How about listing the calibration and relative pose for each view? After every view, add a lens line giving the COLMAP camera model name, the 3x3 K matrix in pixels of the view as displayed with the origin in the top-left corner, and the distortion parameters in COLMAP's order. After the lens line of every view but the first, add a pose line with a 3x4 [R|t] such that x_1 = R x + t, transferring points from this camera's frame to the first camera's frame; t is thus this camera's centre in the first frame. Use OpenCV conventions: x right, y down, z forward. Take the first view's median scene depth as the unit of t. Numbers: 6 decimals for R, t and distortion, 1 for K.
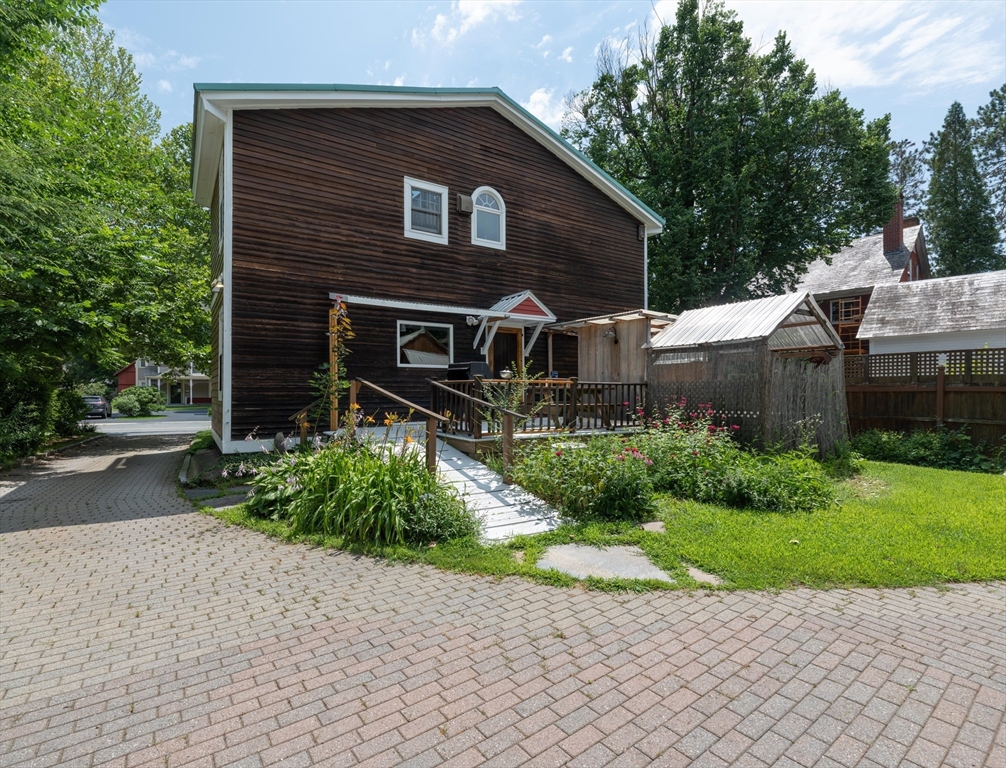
lens RADIAL K [[505.4, 0, 502.0], [0, 505.4, 384.1], [0, 0, 1]] dist [-0.000459, 0.001217]
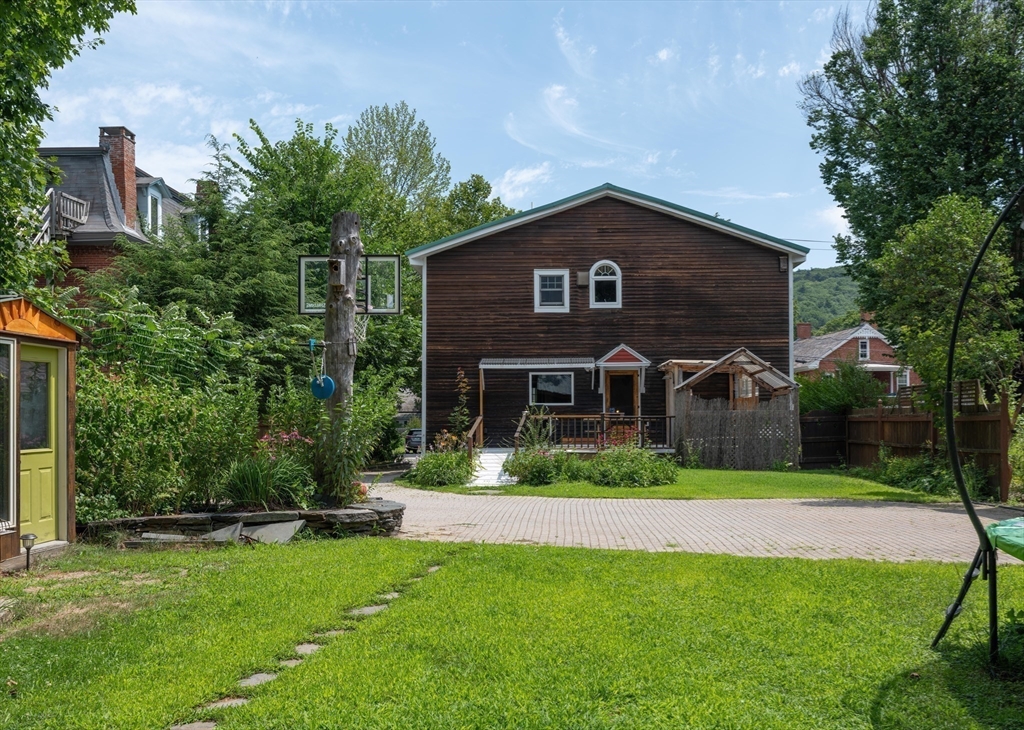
lens RADIAL K [[872.3, 0, 512.6], [0, 872.3, 365.7], [0, 0, 1]] dist [0.000124, 0.000074]
pose [[0.814406, -0.041702, -0.578795, 1.083721], [0.014747, 0.998580, -0.051197, -0.019532], [0.580108, 0.033160, 0.813864, -0.942299]]
